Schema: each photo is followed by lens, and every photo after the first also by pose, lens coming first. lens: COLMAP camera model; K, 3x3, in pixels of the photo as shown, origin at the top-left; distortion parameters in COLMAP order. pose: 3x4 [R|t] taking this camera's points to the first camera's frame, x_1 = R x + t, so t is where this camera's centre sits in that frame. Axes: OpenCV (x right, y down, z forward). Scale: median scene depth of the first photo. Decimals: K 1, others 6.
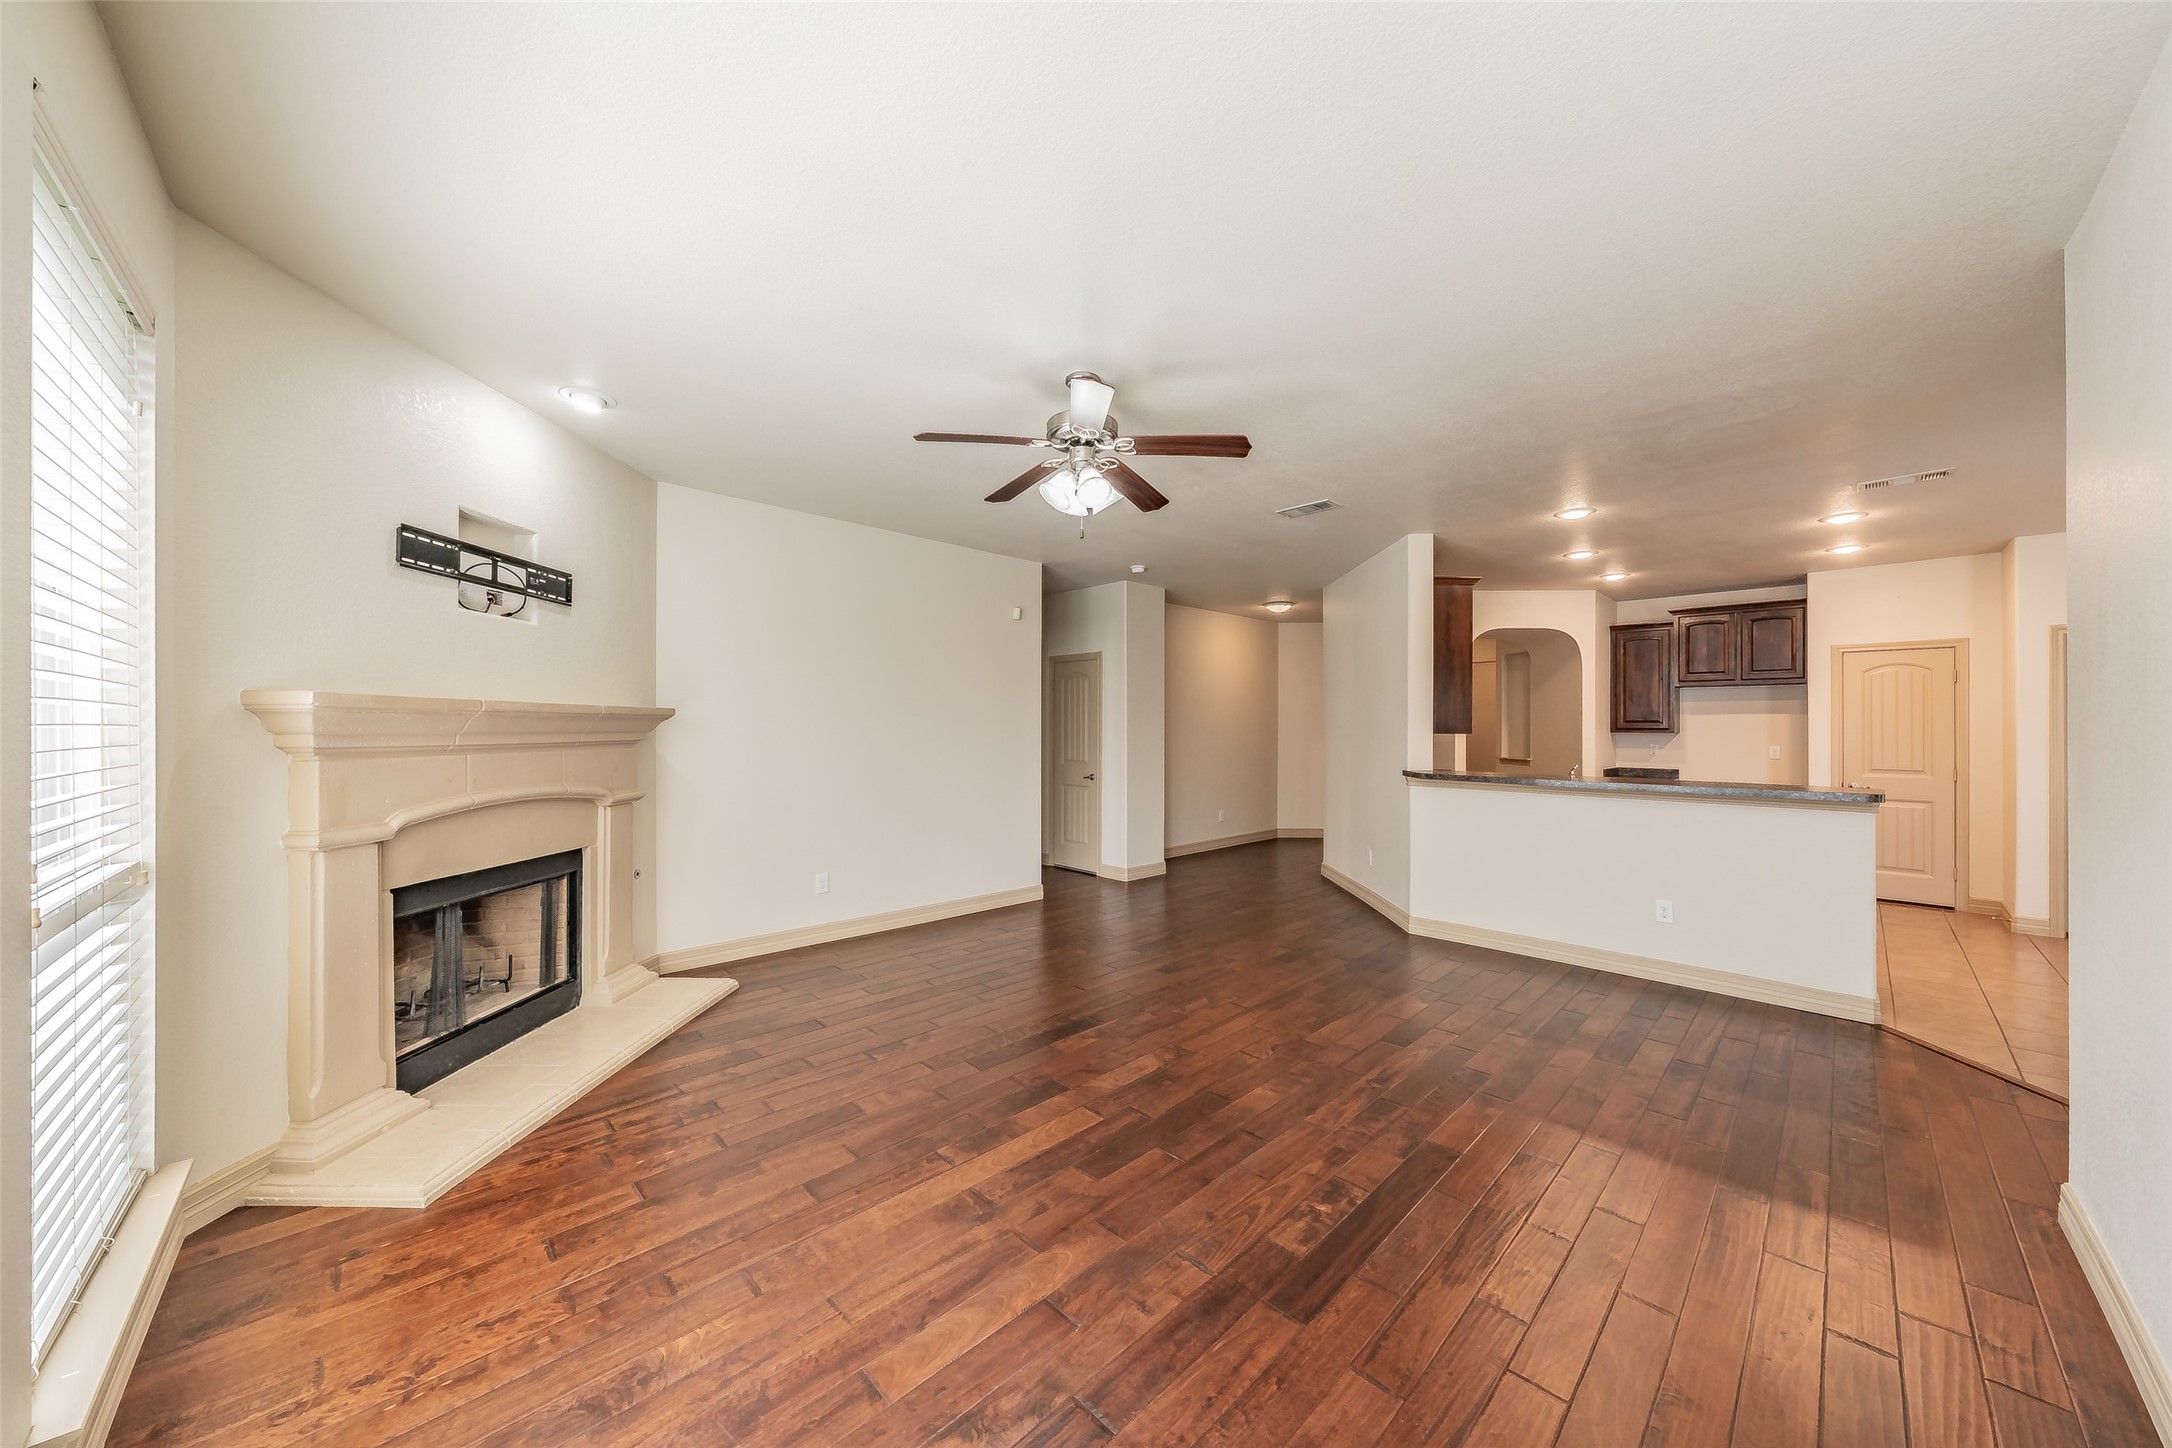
lens RADIAL K [[766.0, 0, 1079.1], [0, 766.0, 725.1], [0, 0, 1]] dist [0.012929, 0.000210]
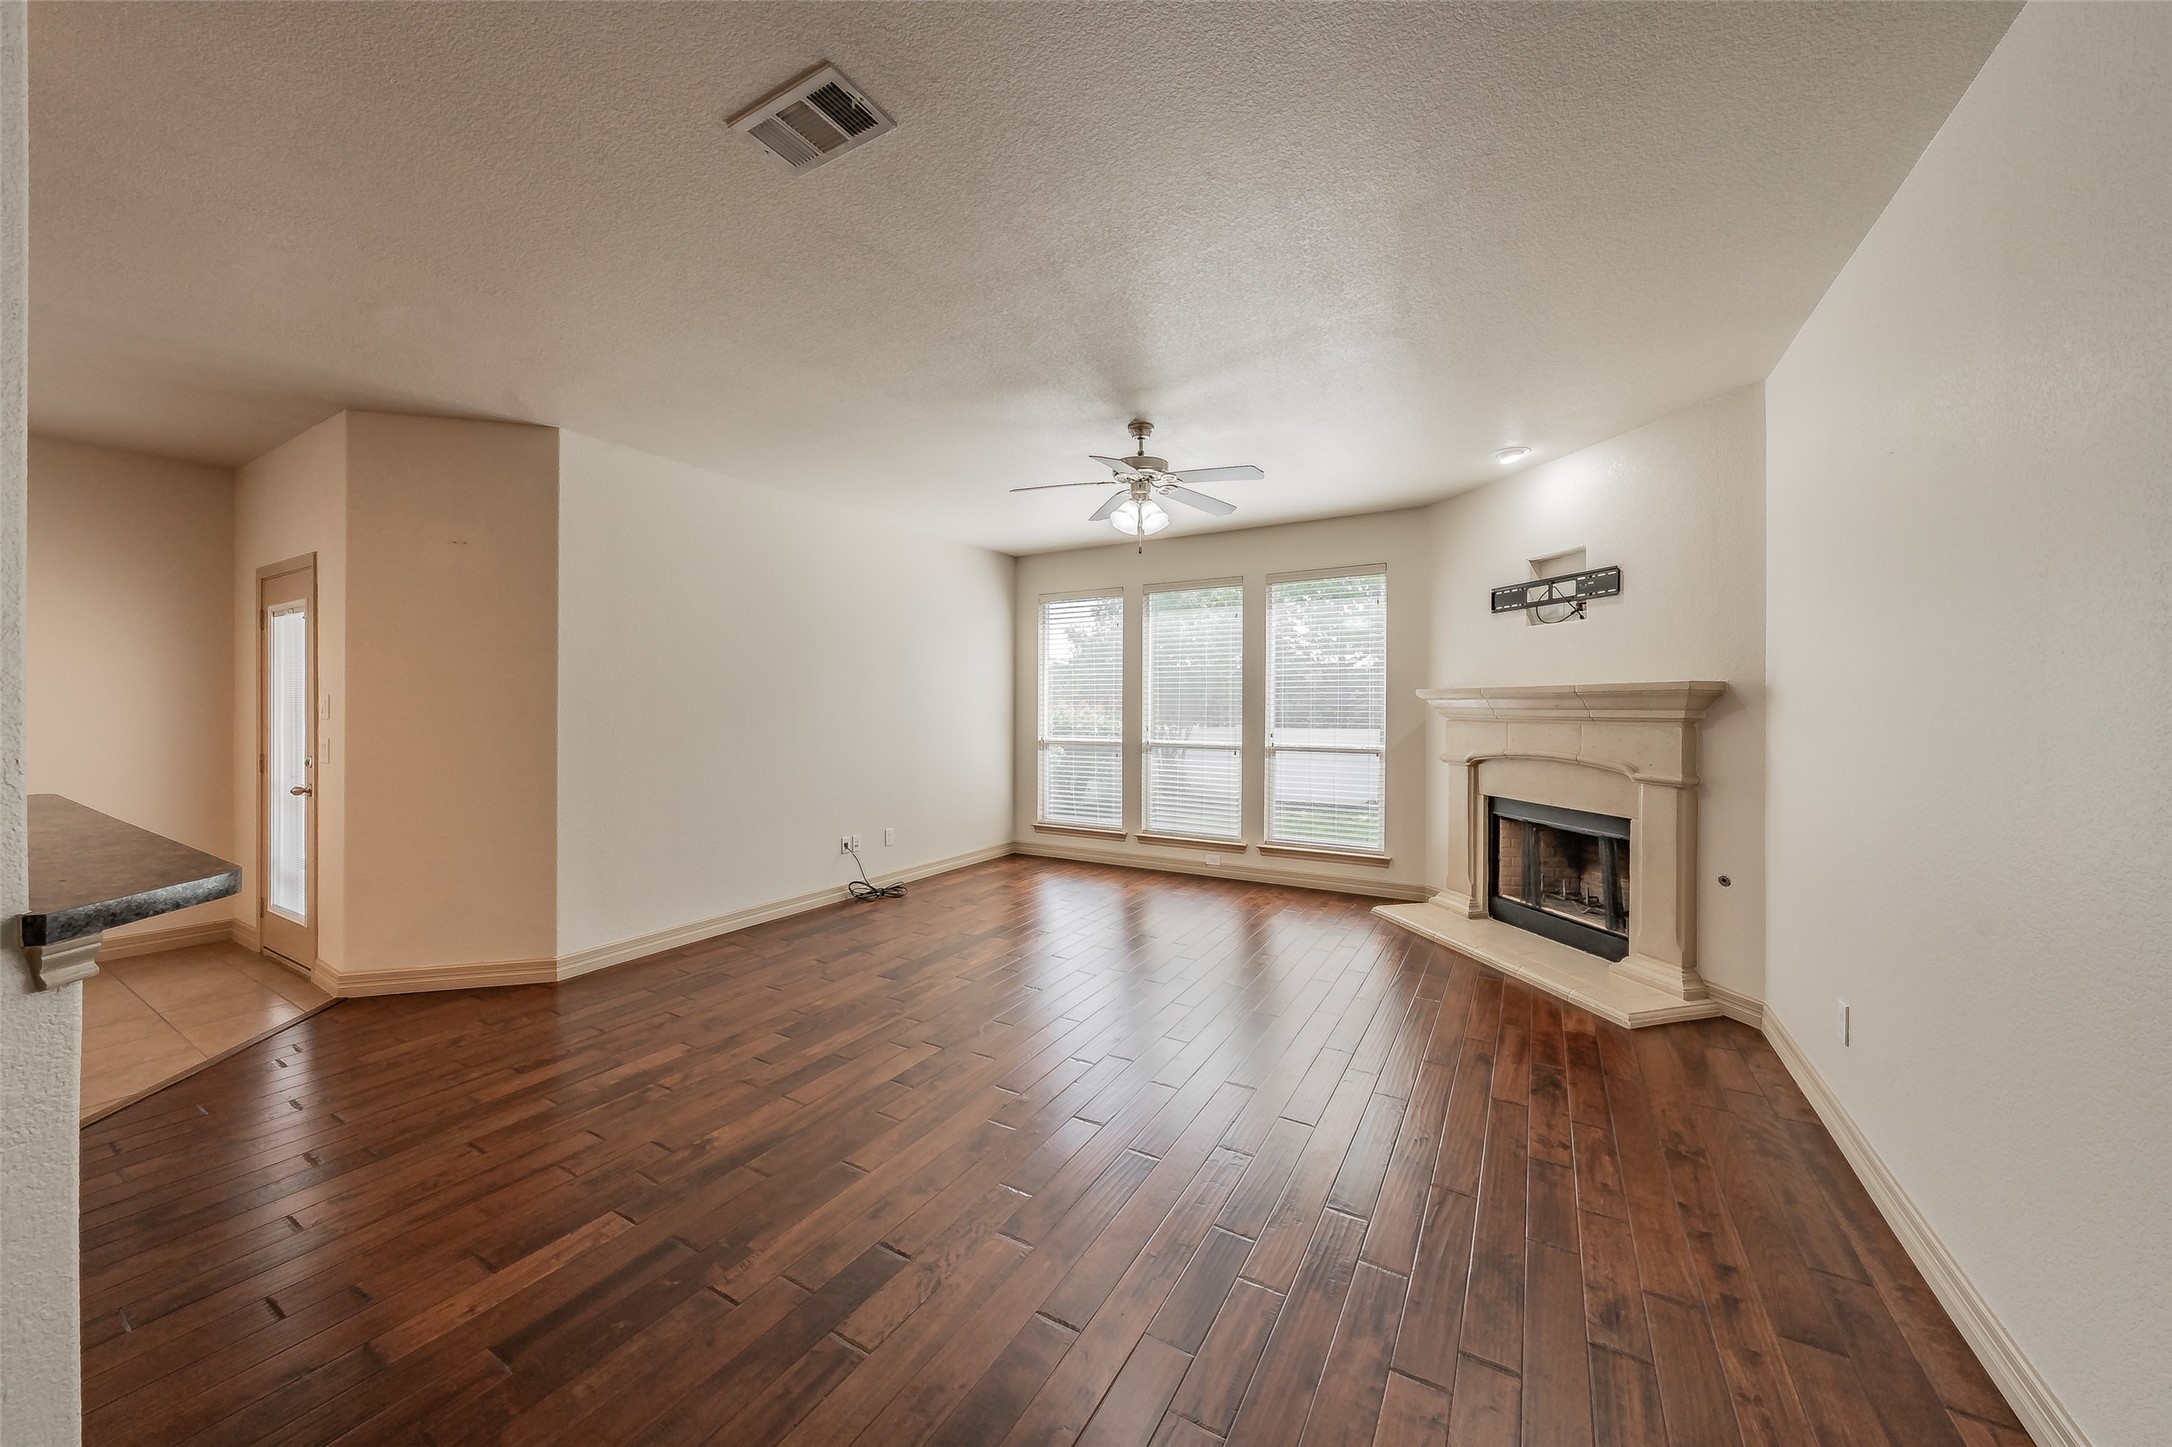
lens RADIAL K [[769.3, 0, 1100.2], [0, 769.3, 703.2], [0, 0, 1]] dist [-0.000898, -0.000374]
pose [[-0.966526, -0.005663, -0.256506, 0.193580], [-0.003639, 0.999958, -0.008363, 0.007689], [0.256543, -0.007149, -0.966506, 1.083135]]
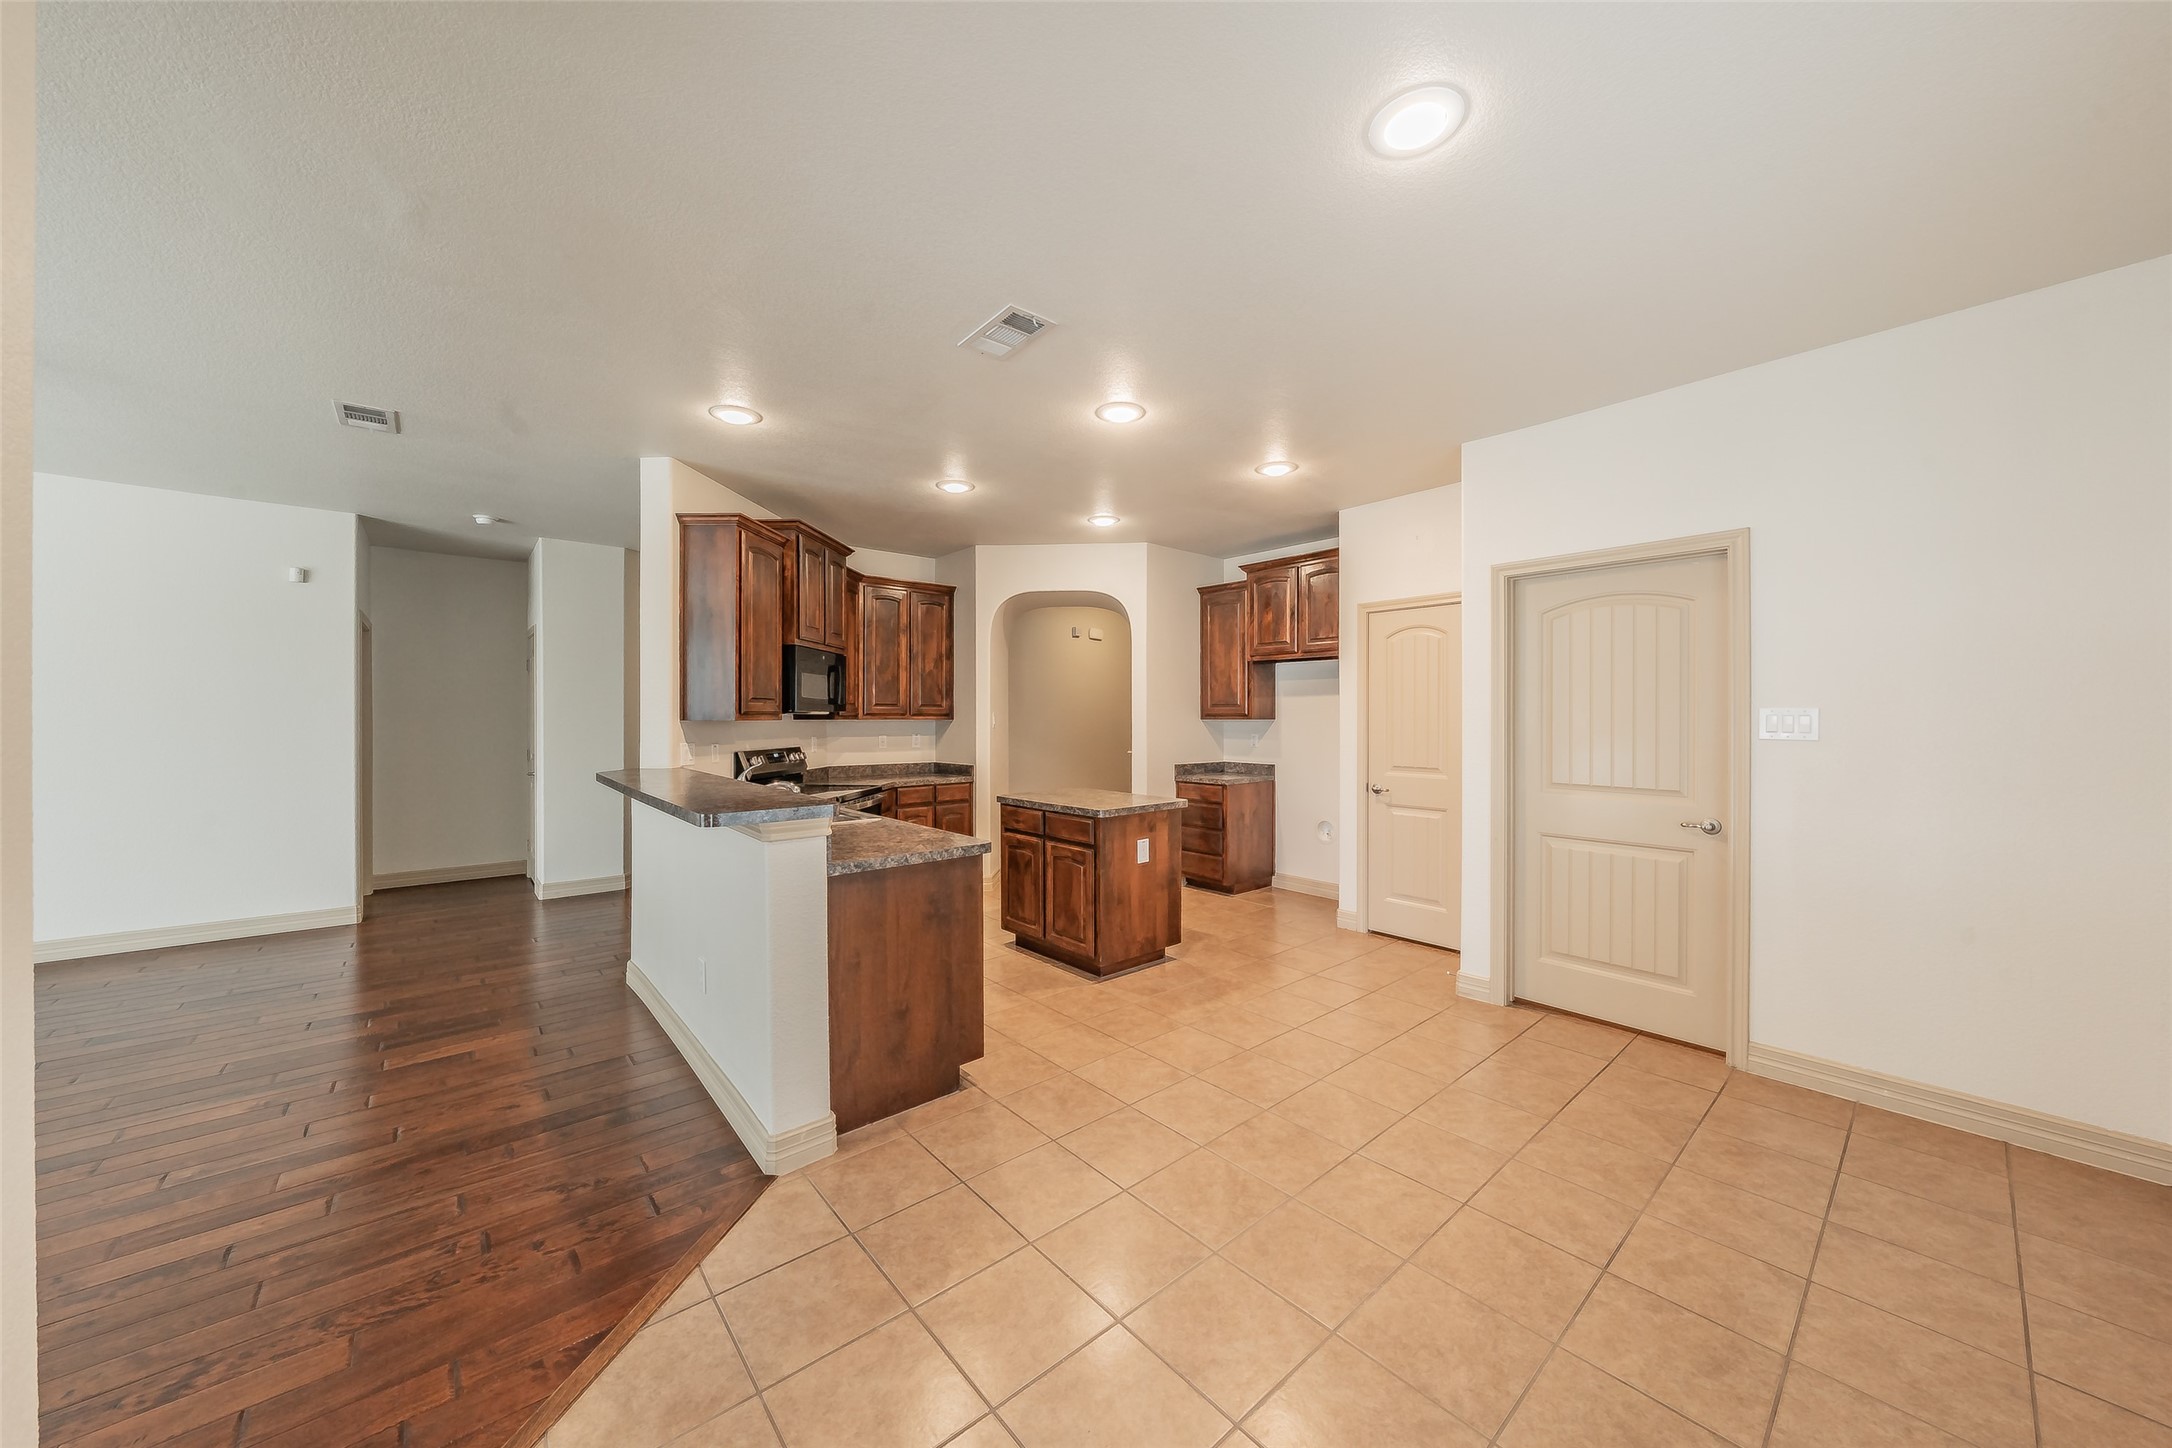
lens RADIAL K [[769.3, 0, 1088.8], [0, 769.3, 716.6], [0, 0, 1]] dist [-0.000898, -0.000374]
pose [[0.997213, -0.003164, -0.074543, 0.800954], [0.003259, 0.999994, 0.001145, 0.007103], [0.074539, -0.001385, 0.997217, 0.239527]]
